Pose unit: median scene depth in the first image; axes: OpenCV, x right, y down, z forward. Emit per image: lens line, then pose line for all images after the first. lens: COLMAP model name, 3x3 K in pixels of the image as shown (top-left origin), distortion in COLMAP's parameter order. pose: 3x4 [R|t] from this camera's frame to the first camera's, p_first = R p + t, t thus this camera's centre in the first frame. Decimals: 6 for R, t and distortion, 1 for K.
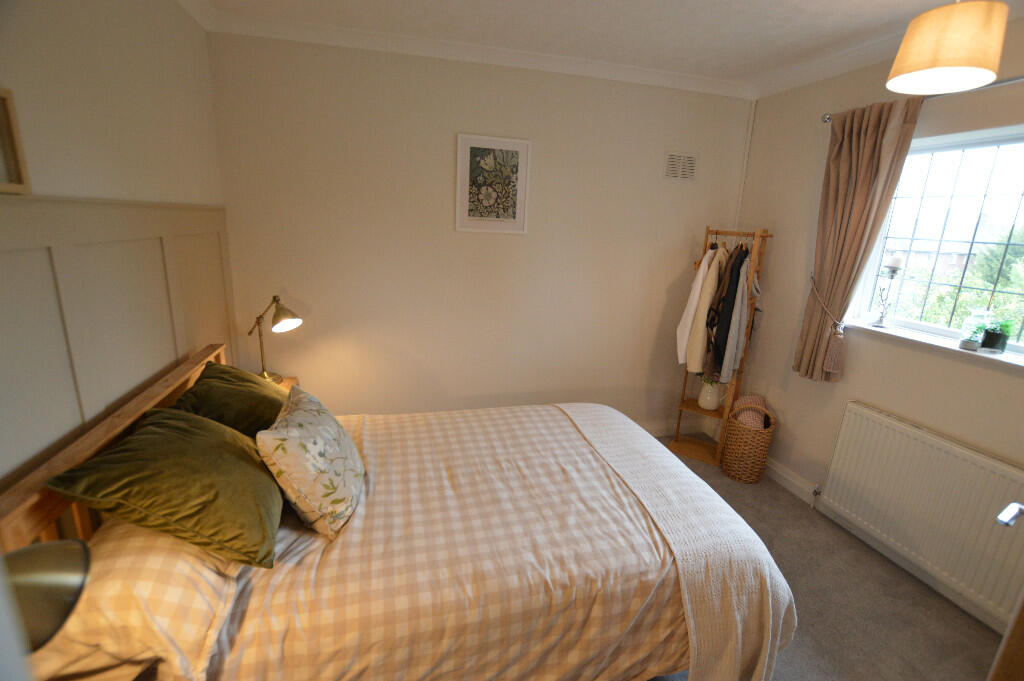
lens RADIAL K [[458.5, 0, 516.1], [0, 458.5, 338.8], [0, 0, 1]] dist [-0.026660, 0.000053]
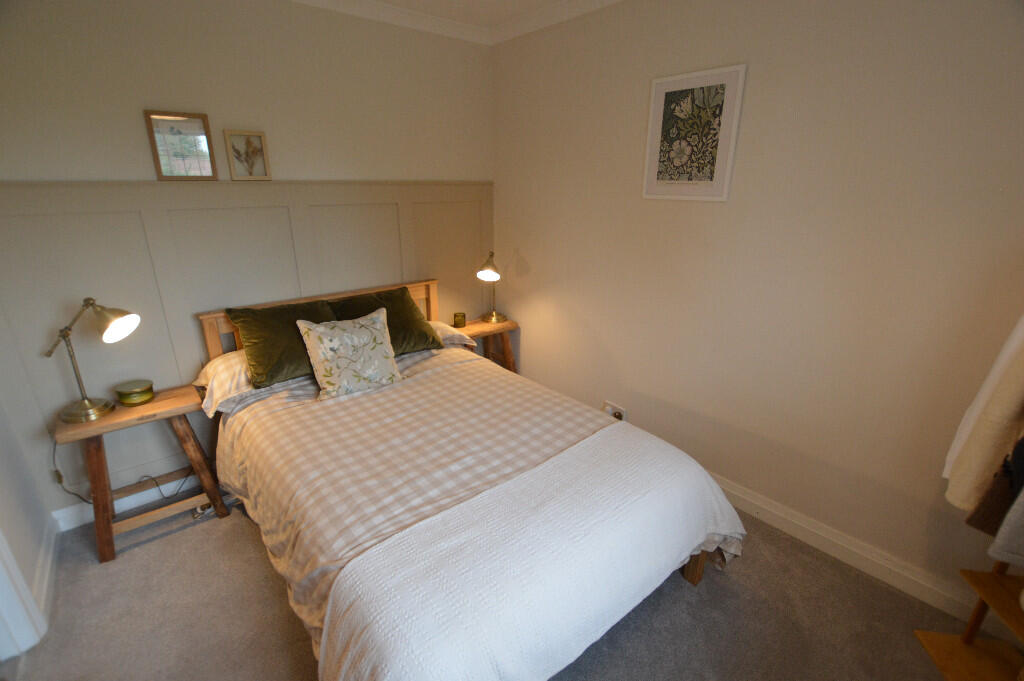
lens RADIAL K [[458.5, 0, 516.4], [0, 458.5, 342.5], [0, 0, 1]] dist [-0.026660, 0.000053]
pose [[0.445816, 0.250728, -0.859292, 0.578193], [-0.203906, 0.963177, 0.175249, -0.078698], [0.871590, 0.097086, 0.480525, 0.418646]]
